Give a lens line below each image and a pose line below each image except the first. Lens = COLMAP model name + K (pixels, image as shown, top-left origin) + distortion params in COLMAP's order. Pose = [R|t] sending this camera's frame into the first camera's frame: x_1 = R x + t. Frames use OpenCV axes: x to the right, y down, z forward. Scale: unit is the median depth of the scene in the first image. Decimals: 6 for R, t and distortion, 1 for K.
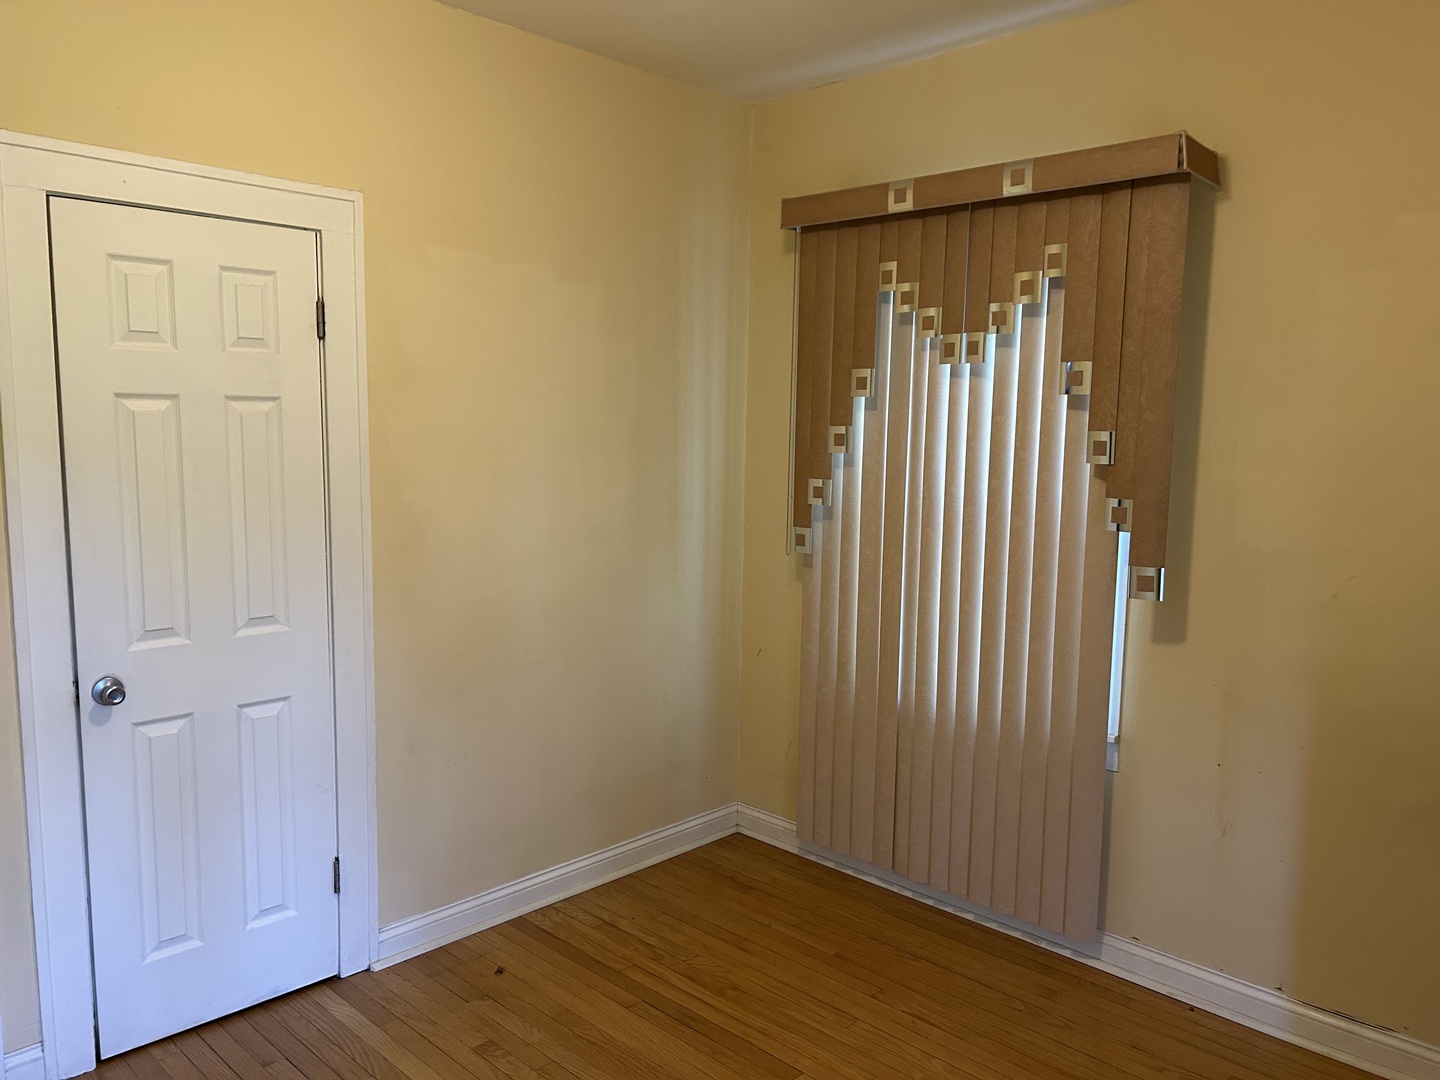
lens RADIAL K [[1063.8, 0, 721.2], [0, 1063.8, 551.1], [0, 0, 1]] dist [0.037317, -0.053670]
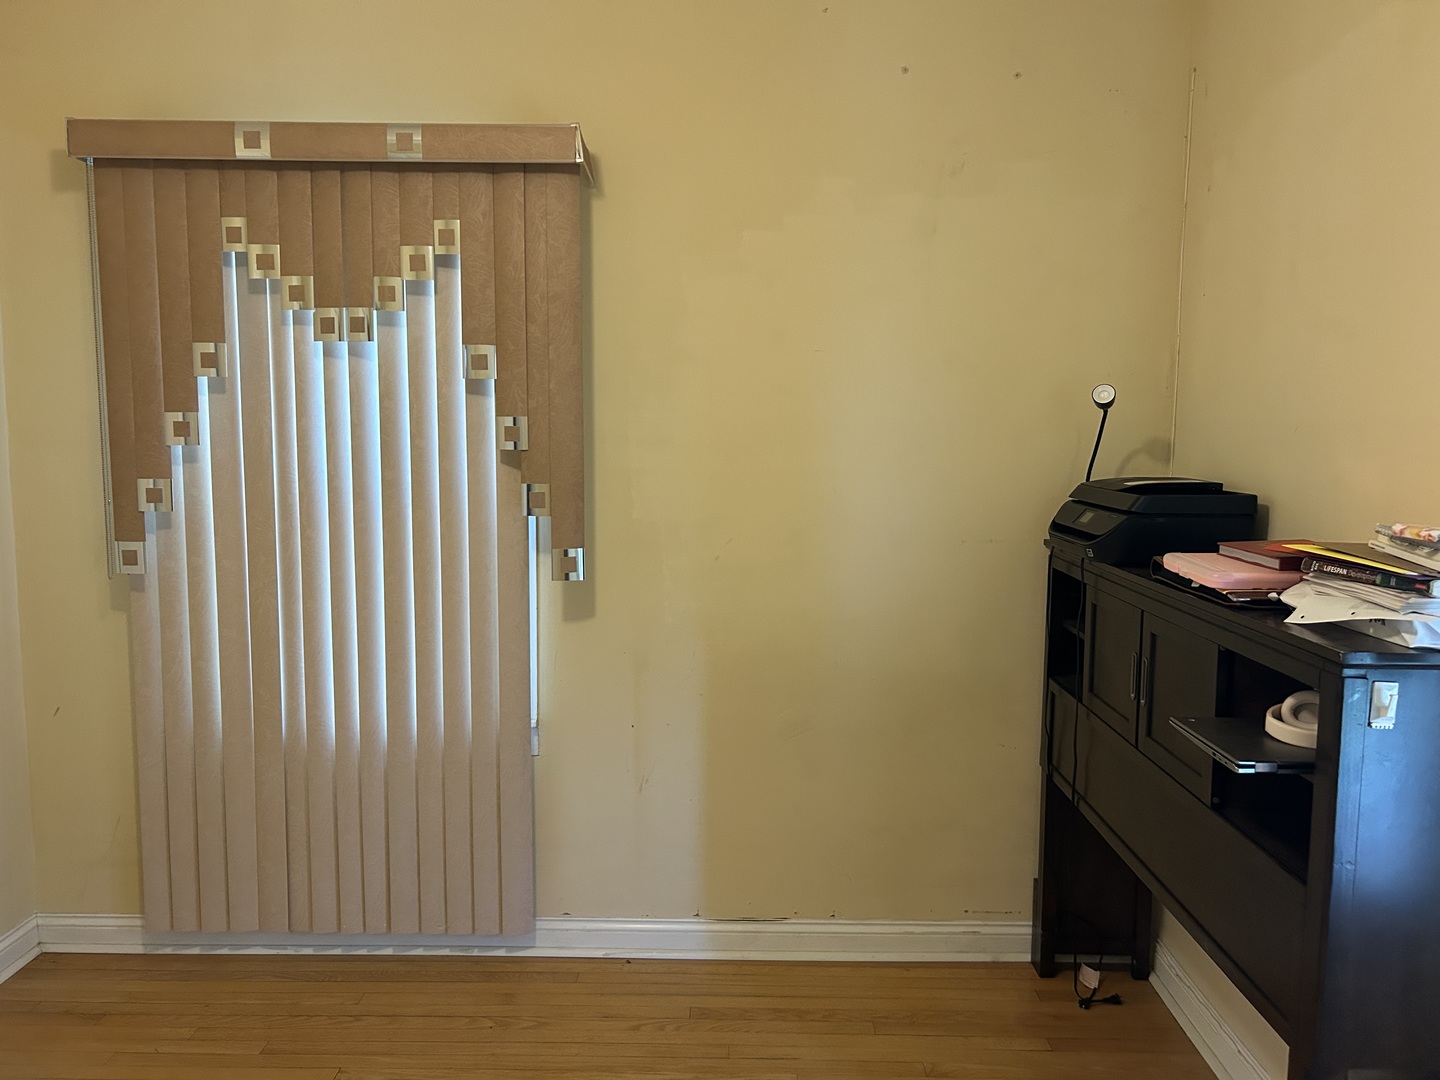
lens RADIAL K [[1081.3, 0, 720.0], [0, 1081.3, 540.0], [0, 0, 1]] dist [0.043270, -0.044305]
pose [[0.731077, -0.087100, 0.676712, -0.169387], [0.088749, 0.995532, 0.032257, -0.012248], [-0.676498, 0.036475, 0.735541, 0.122937]]
